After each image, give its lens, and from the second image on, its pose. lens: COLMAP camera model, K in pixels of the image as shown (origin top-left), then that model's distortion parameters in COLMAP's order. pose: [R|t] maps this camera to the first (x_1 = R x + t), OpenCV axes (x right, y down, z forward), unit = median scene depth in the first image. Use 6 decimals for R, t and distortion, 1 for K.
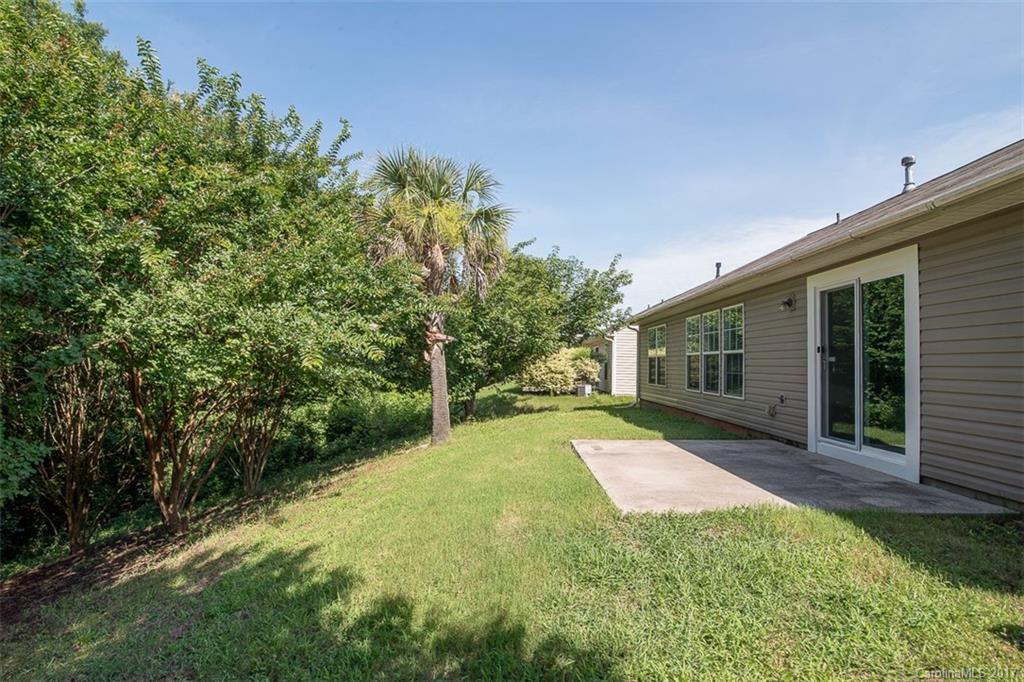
lens RADIAL K [[479.6, 0, 512.5], [0, 479.6, 346.2], [0, 0, 1]] dist [-0.007345, -0.004733]
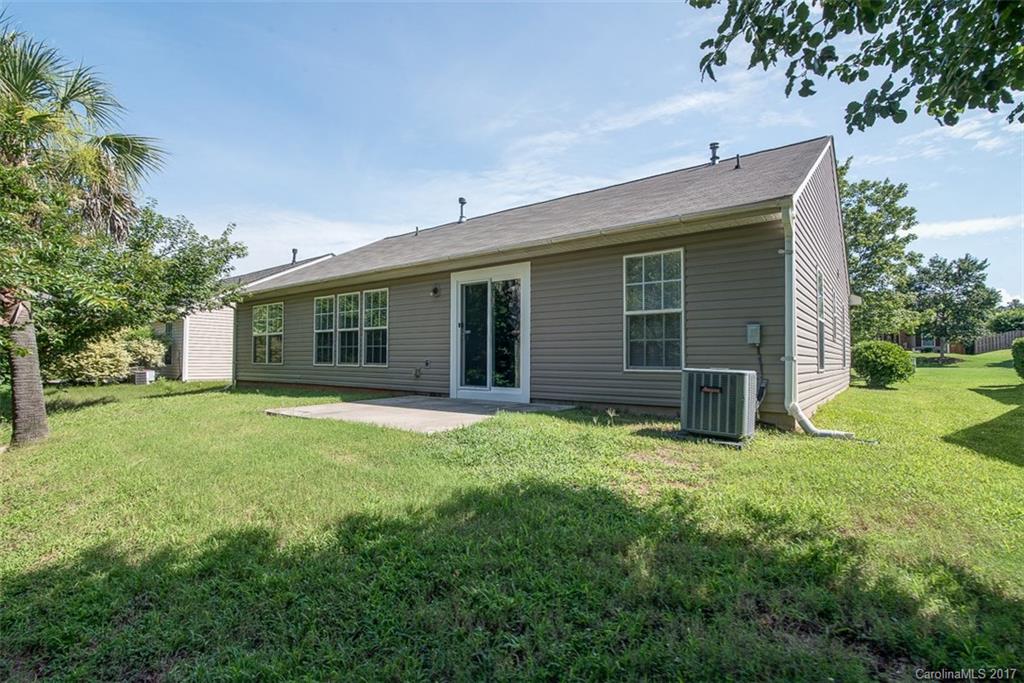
lens RADIAL K [[479.6, 0, 506.8], [0, 479.6, 344.2], [0, 0, 1]] dist [-0.007345, -0.004733]
pose [[0.608506, 0.007975, 0.793510, -0.332989], [-0.022863, 0.999711, 0.007485, 0.041061], [-0.793220, -0.022697, 0.608512, 0.015839]]
